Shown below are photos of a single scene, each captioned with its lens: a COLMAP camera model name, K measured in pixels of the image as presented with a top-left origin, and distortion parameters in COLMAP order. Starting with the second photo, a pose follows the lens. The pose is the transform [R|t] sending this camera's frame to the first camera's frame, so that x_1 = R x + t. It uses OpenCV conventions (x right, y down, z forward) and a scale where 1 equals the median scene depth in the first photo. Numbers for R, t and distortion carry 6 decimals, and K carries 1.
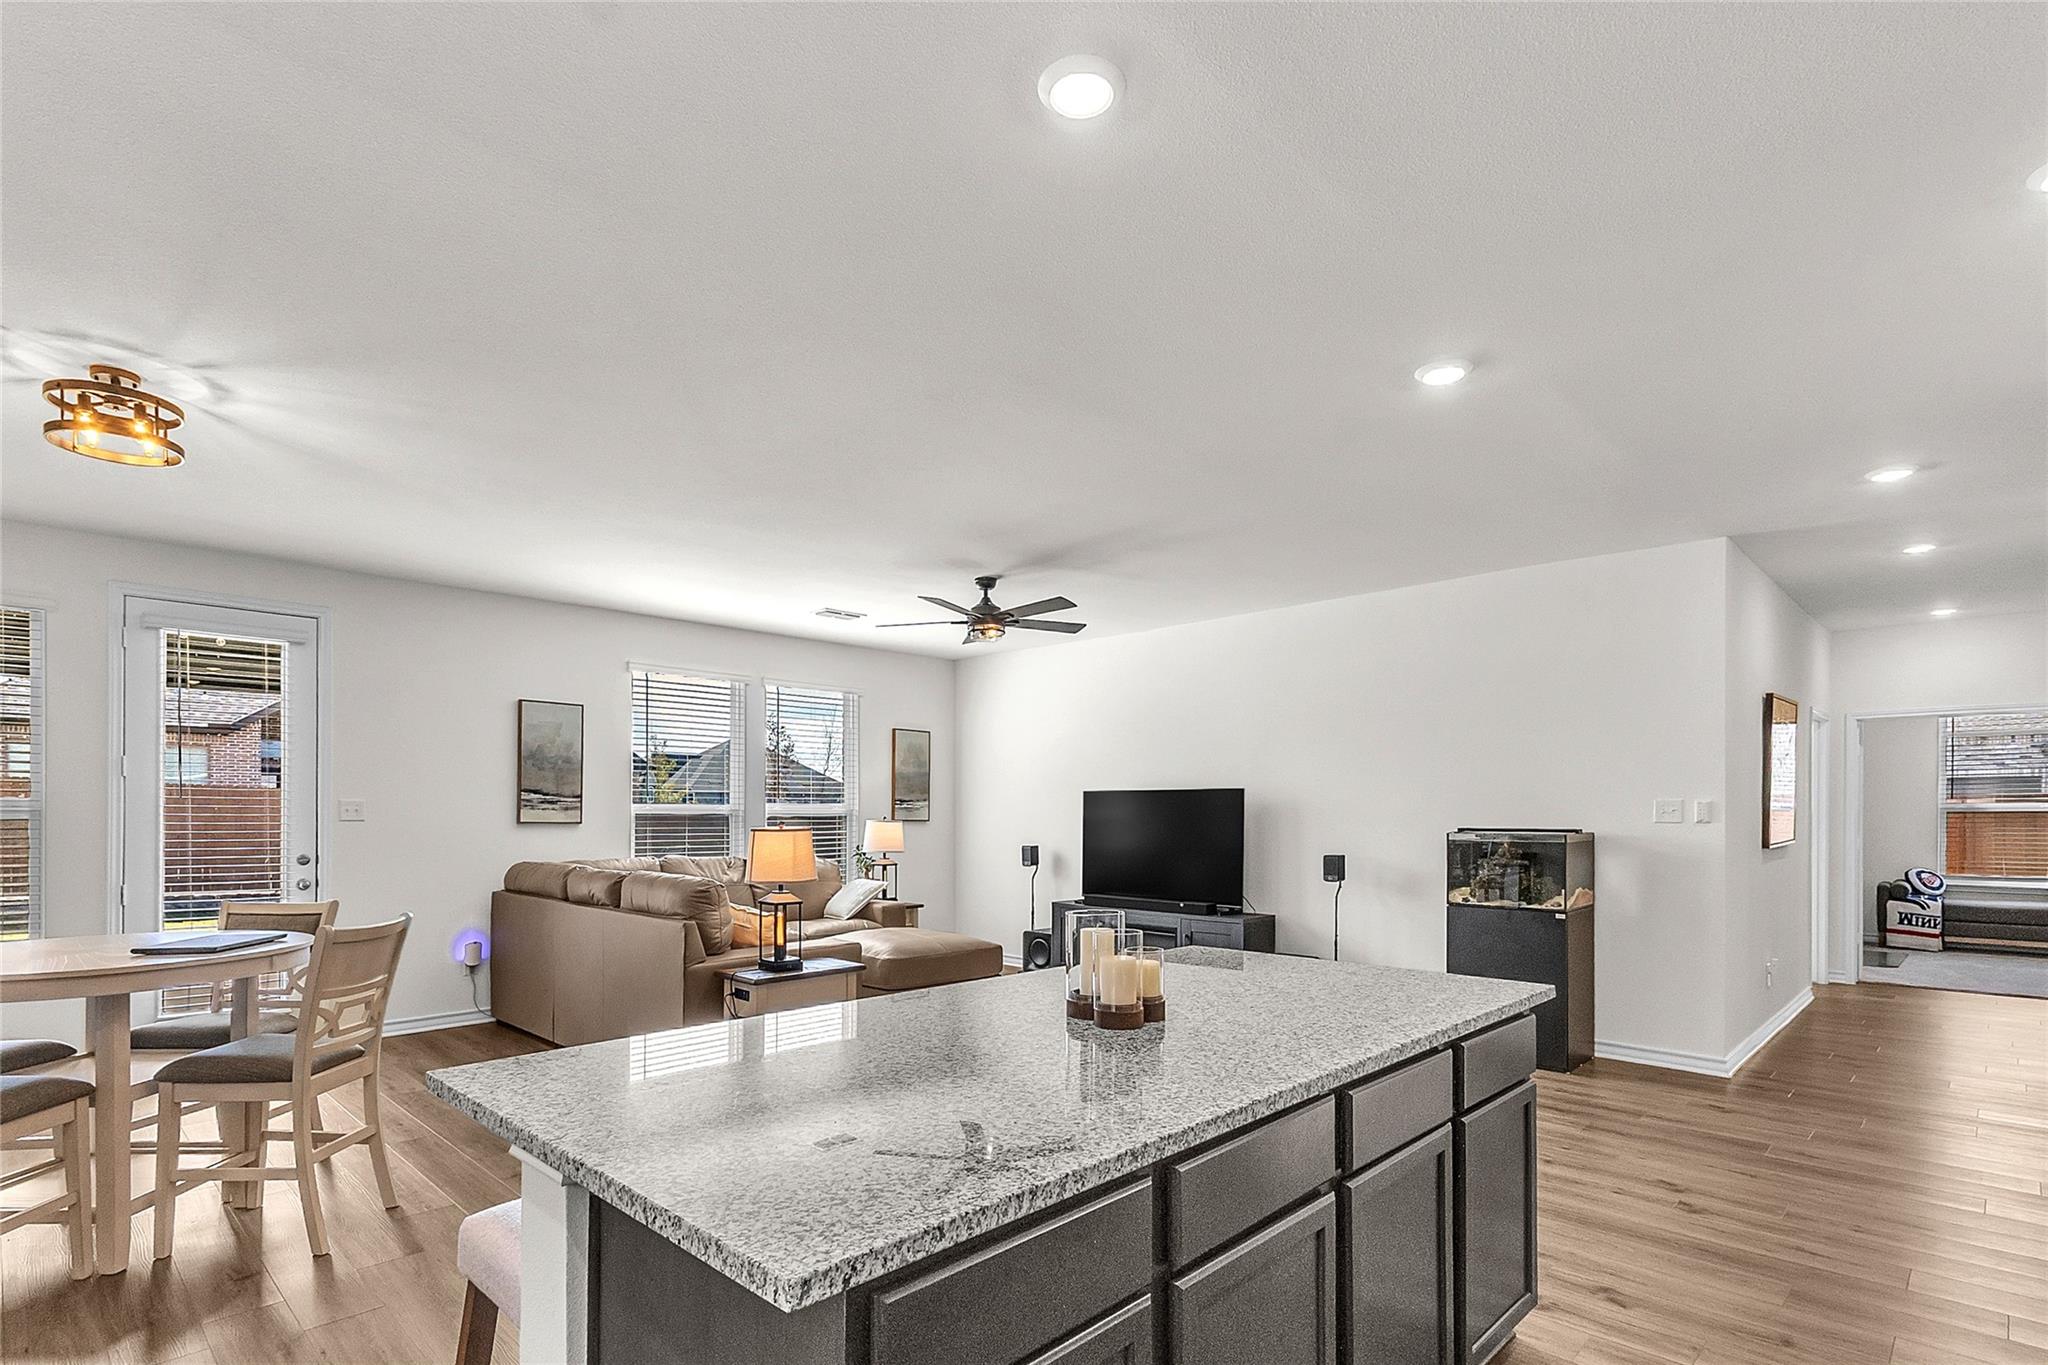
lens RADIAL K [[1001.6, 0, 1017.9], [0, 1001.6, 812.9], [0, 0, 1]] dist [-0.001139, -0.000322]
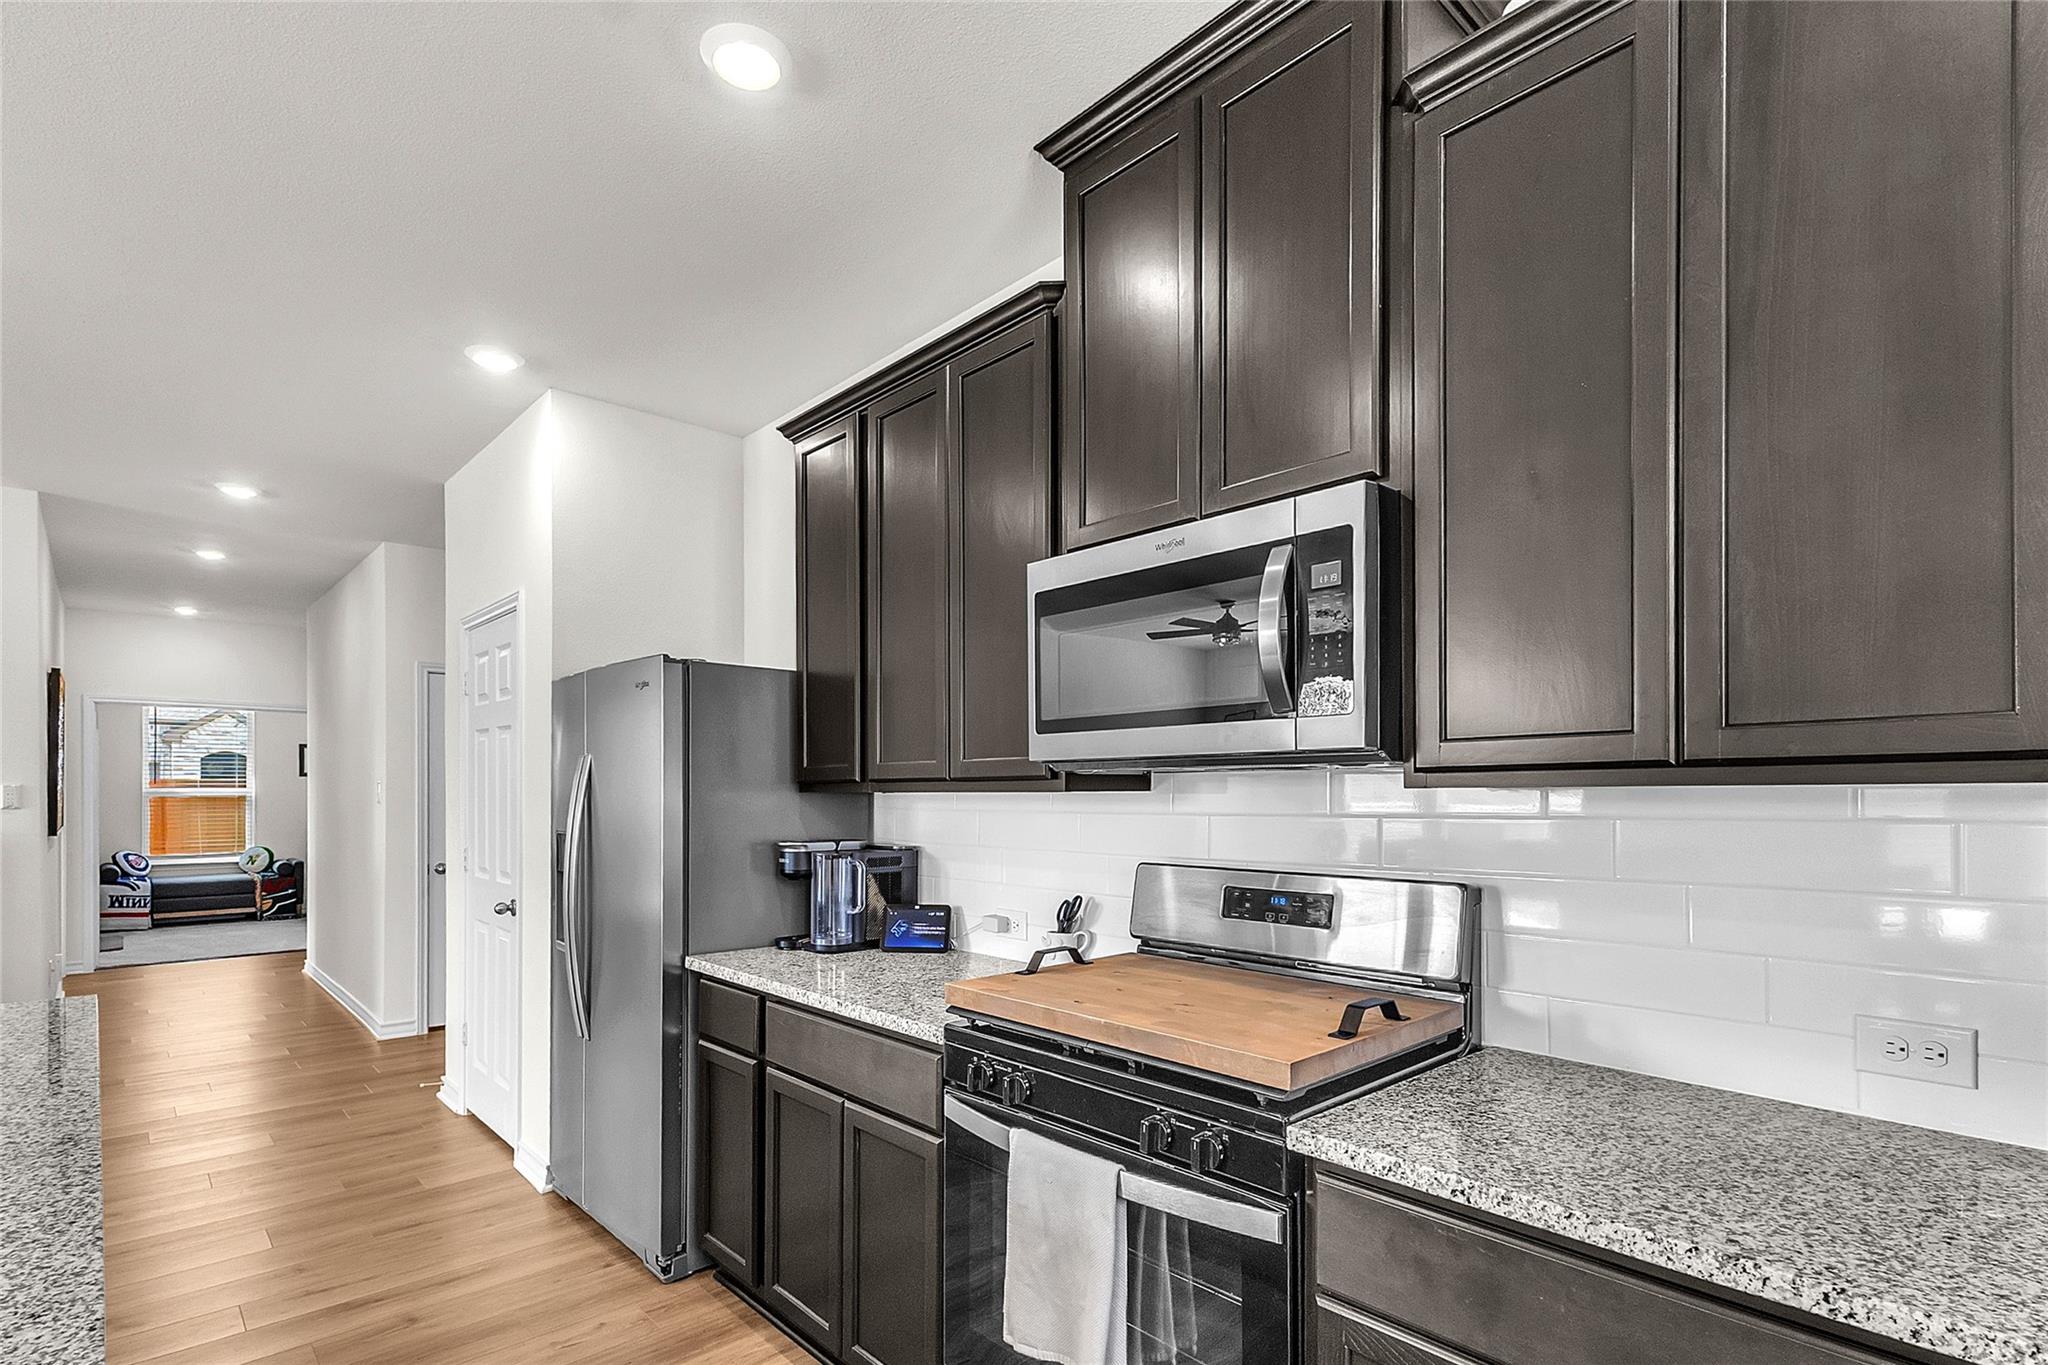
lens RADIAL K [[1001.6, 0, 1033.8], [0, 1001.6, 788.9], [0, 0, 1]] dist [-0.001139, -0.000322]
pose [[0.034621, 0.006491, 0.999379, -0.091945], [-0.000548, 0.999979, -0.006476, -0.001851], [-0.999400, -0.000323, 0.034624, 0.039085]]
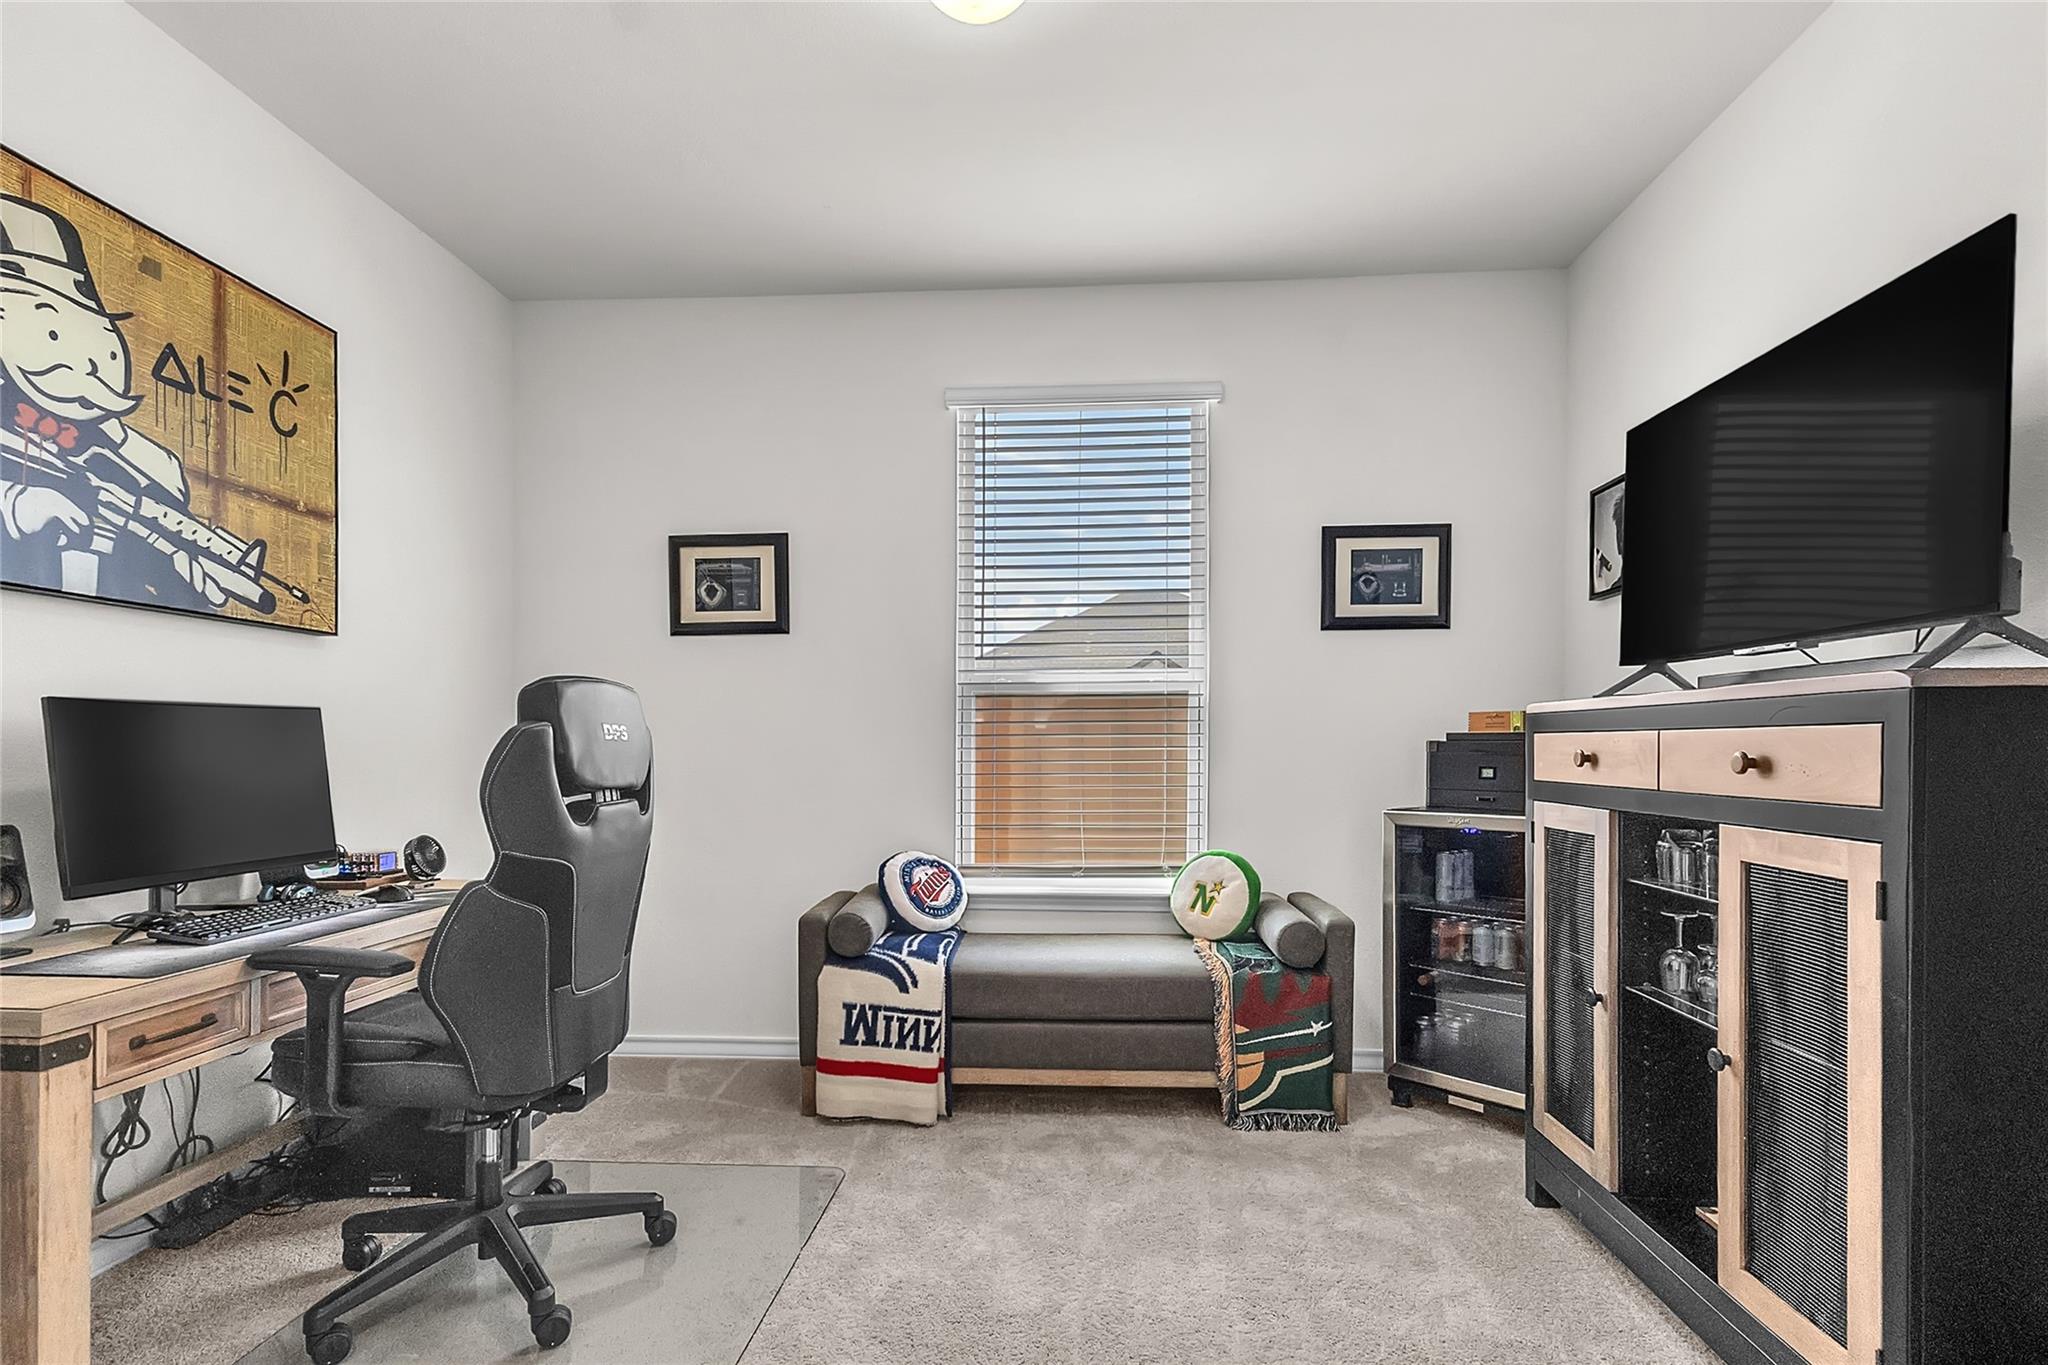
lens RADIAL K [[1001.6, 0, 1028.9], [0, 1001.6, 727.9], [0, 0, 1]] dist [-0.001139, -0.000322]
pose [[0.753743, -0.001381, 0.657168, 0.724333], [0.002200, 0.999997, -0.000422, 0.012101], [-0.657166, 0.001764, 0.753744, 0.730863]]
